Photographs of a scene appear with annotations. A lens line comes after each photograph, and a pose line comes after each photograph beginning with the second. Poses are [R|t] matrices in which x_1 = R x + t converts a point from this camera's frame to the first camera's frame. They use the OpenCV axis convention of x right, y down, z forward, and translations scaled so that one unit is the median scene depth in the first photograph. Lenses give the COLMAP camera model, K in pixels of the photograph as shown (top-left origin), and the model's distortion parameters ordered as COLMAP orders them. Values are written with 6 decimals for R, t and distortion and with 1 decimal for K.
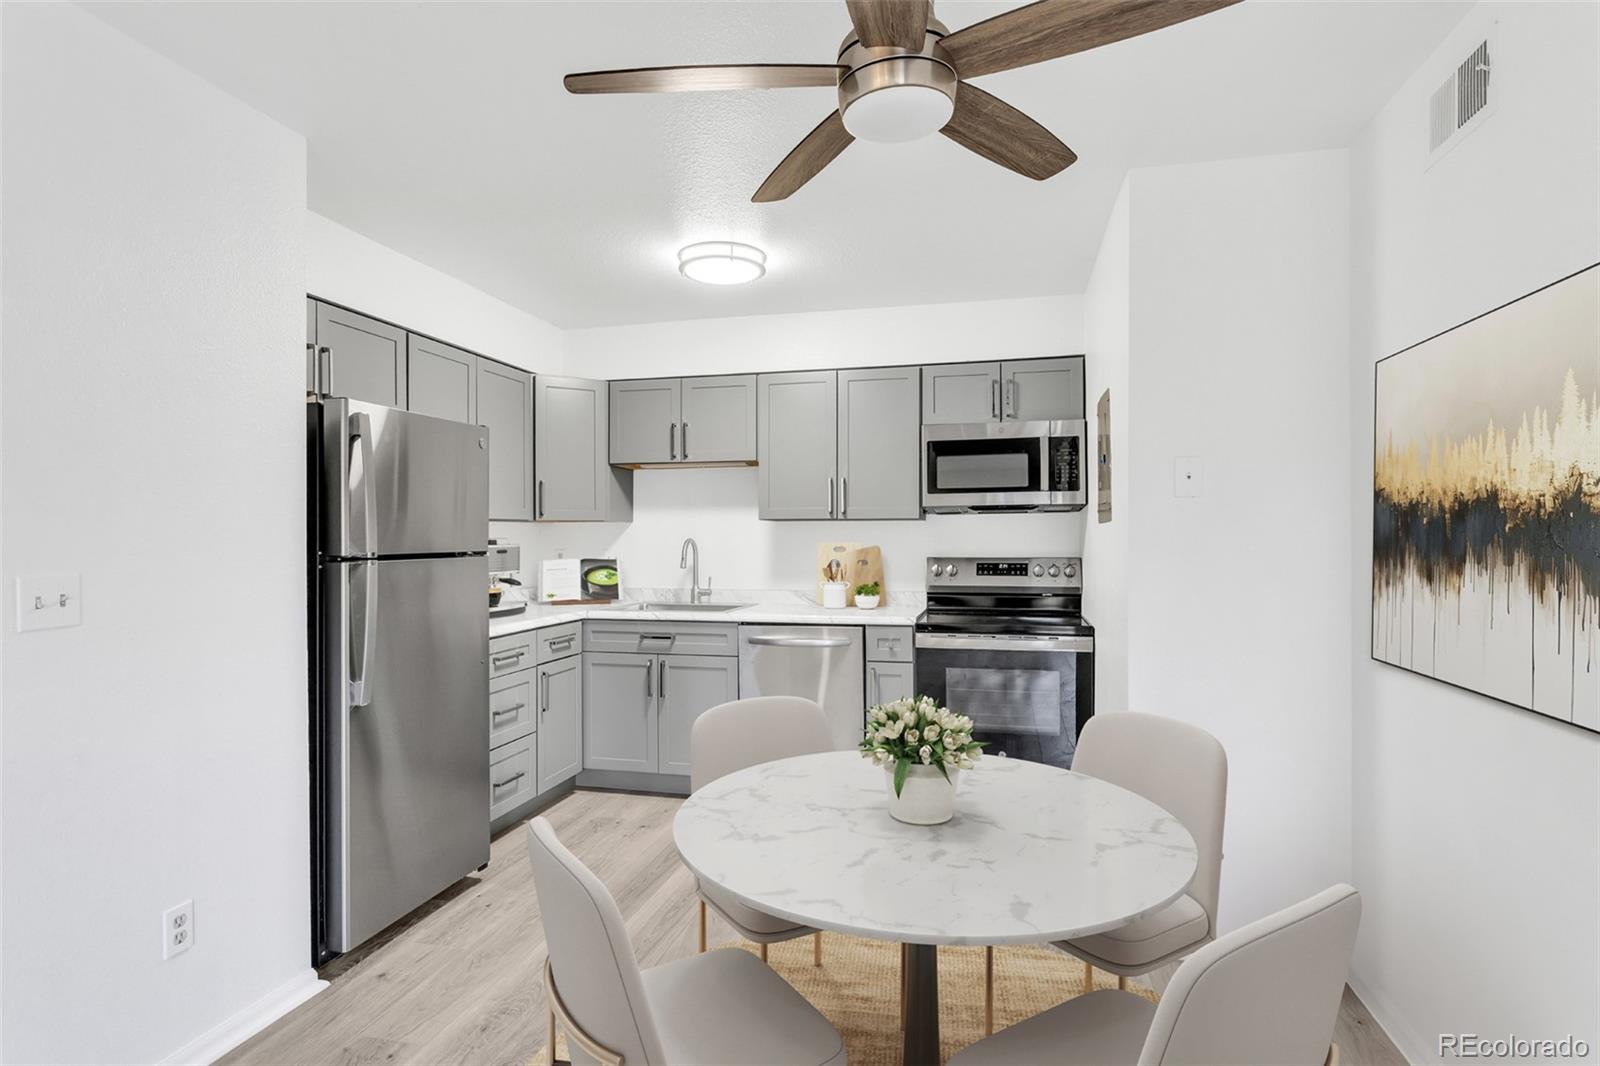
lens RADIAL K [[819.1, 0, 794.4], [0, 819.1, 534.1], [0, 0, 1]] dist [-0.000738, 0.000049]
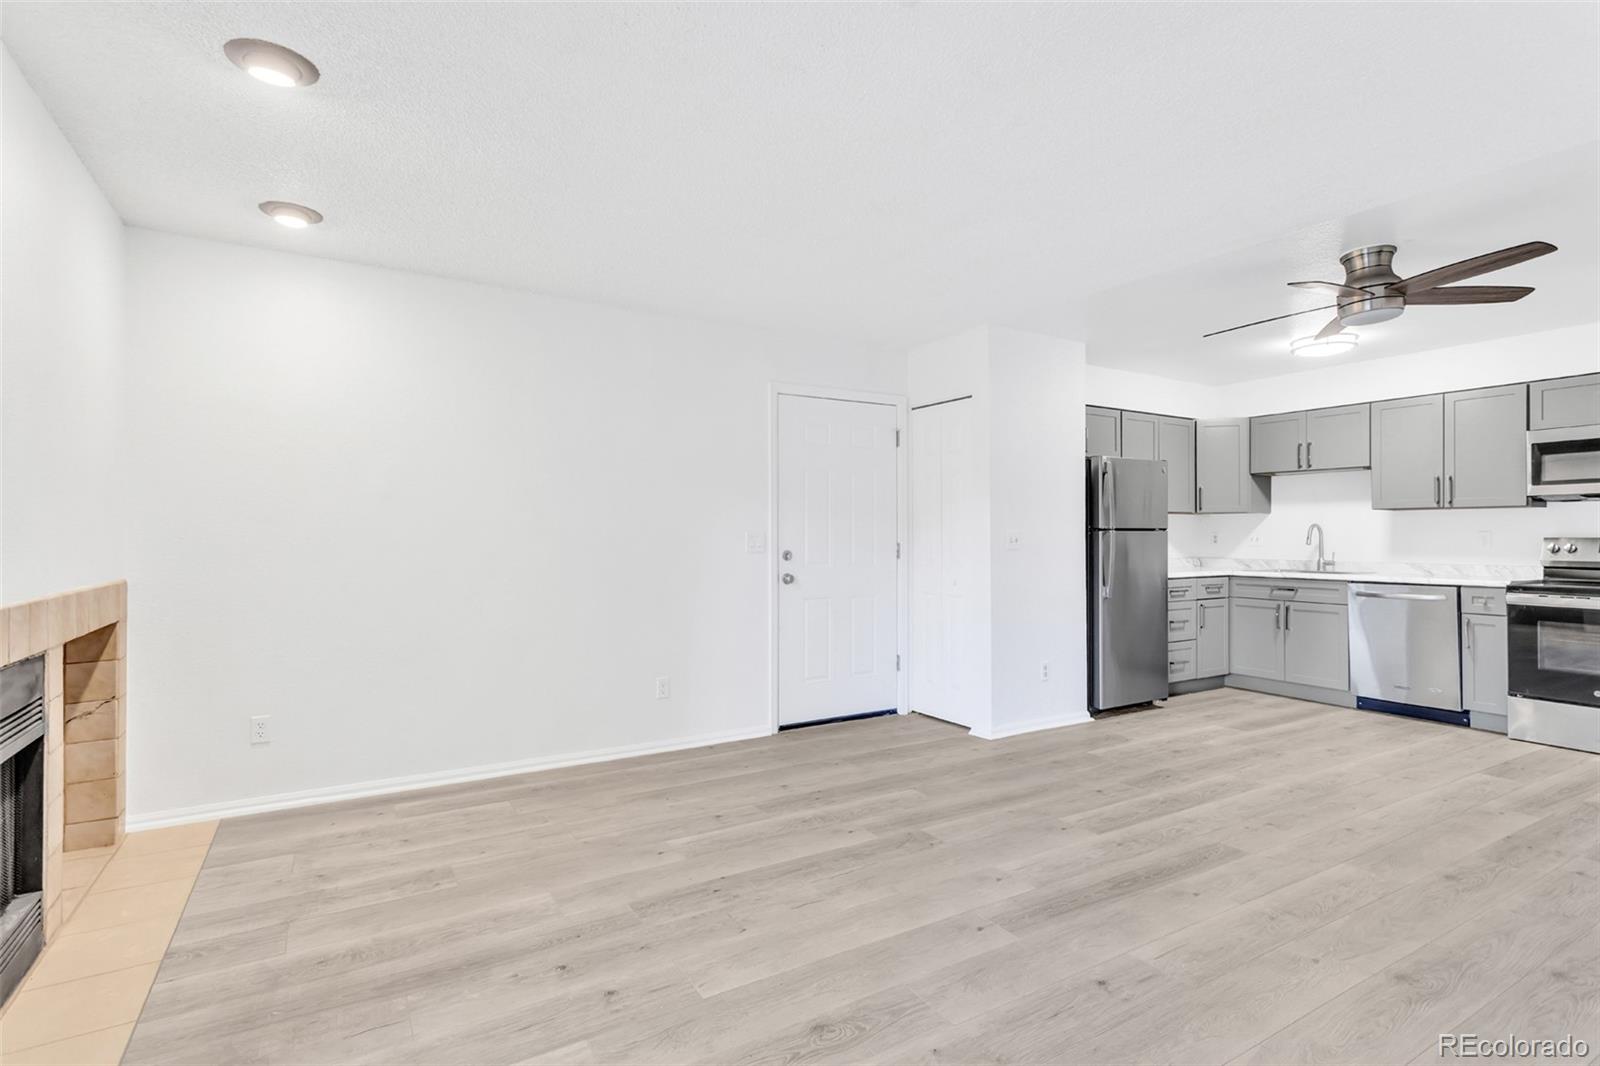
lens RADIAL K [[782.3, 0, 796.4], [0, 782.3, 528.2], [0, 0, 1]] dist [0.007872, 0.001715]
pose [[0.707641, -0.002468, -0.706568, 0.225298], [-0.001398, 0.999987, -0.004892, 0.024181], [0.706571, 0.004449, 0.707629, -0.671650]]
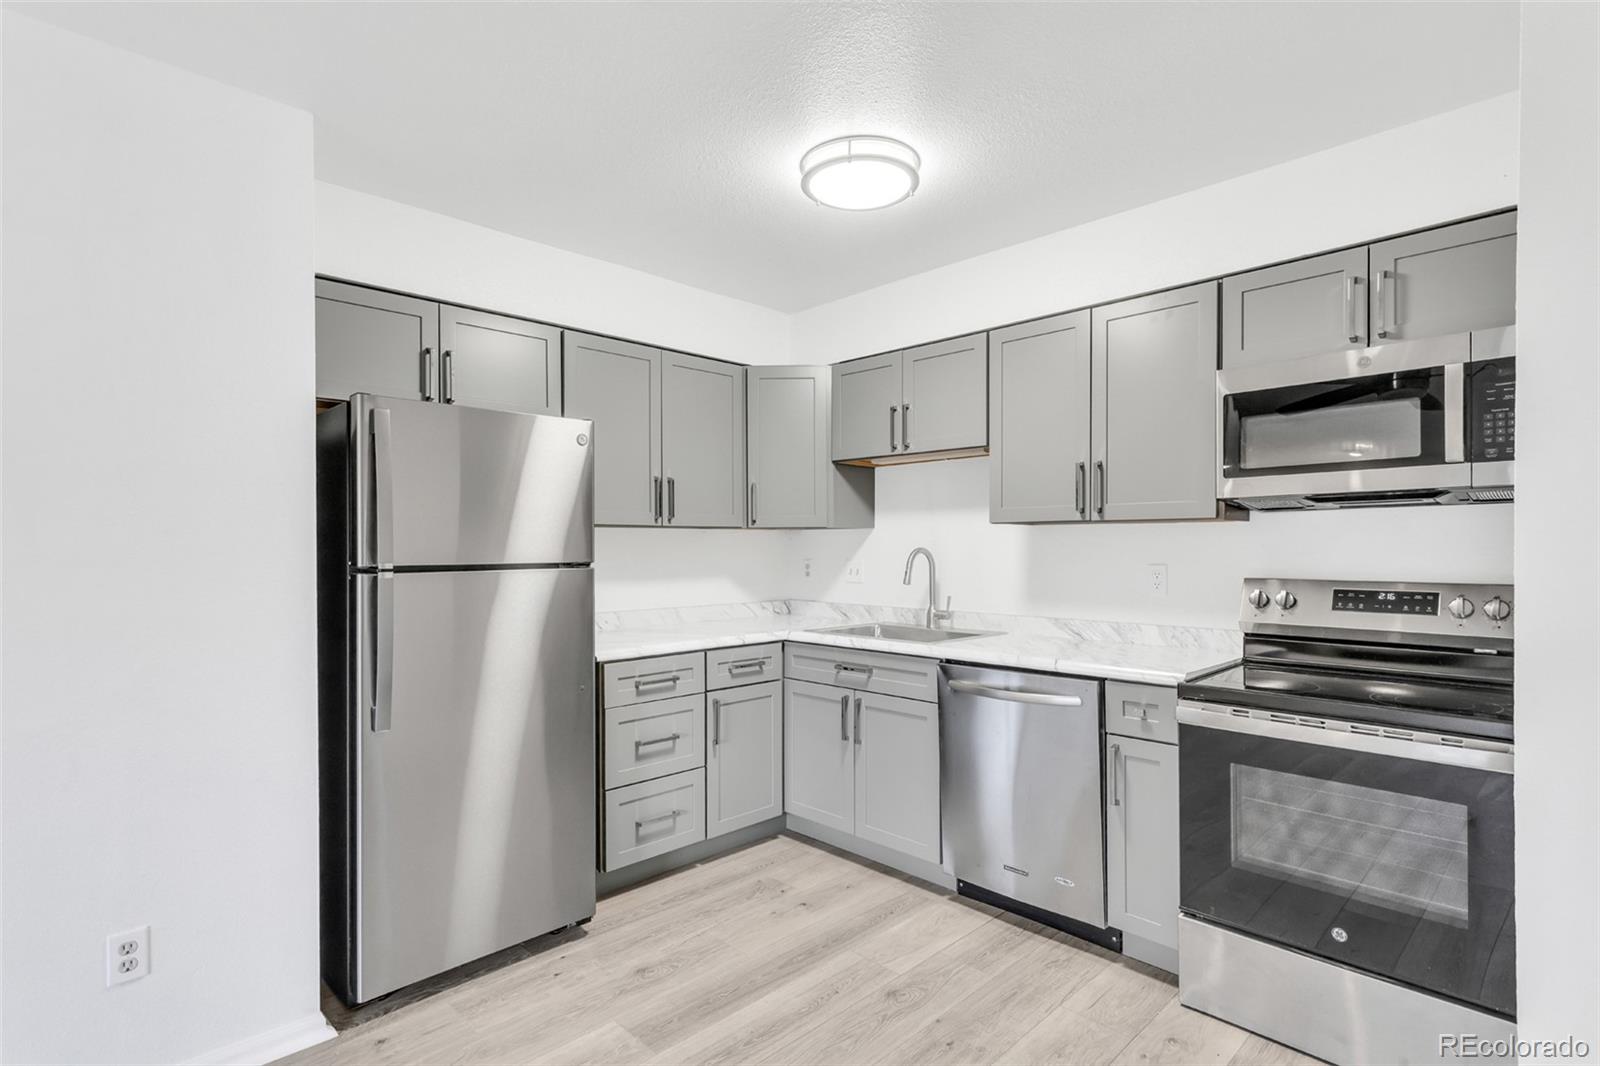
lens RADIAL K [[782.3, 0, 804.6], [0, 782.3, 545.8], [0, 0, 1]] dist [0.007872, 0.001715]
pose [[0.853474, 0.001045, -0.521134, 0.207555], [0.000872, 0.999994, 0.003433, 0.000799], [0.521134, -0.003384, 0.853468, 0.324589]]
